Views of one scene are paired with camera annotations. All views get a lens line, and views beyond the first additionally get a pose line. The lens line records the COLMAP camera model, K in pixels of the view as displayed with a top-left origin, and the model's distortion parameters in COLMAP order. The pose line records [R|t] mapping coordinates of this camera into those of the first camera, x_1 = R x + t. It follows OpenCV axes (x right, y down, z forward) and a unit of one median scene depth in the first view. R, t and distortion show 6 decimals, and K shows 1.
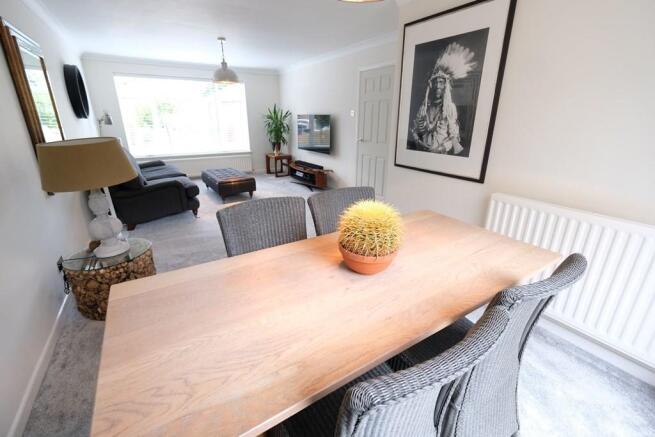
lens RADIAL K [[285.7, 0, 327.4], [0, 285.7, 217.0], [0, 0, 1]] dist [0.000329, 0.000196]
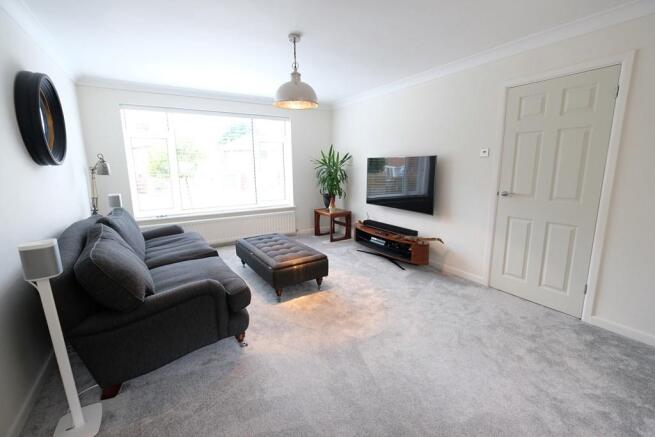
lens RADIAL K [[285.7, 0, 326.8], [0, 285.7, 218.5], [0, 0, 1]] dist [0.000329, 0.000196]
pose [[0.999731, -0.010890, -0.020492, -0.206638], [0.007743, 0.988983, -0.147823, -0.106629], [0.021876, 0.147625, 0.988801, 0.324526]]
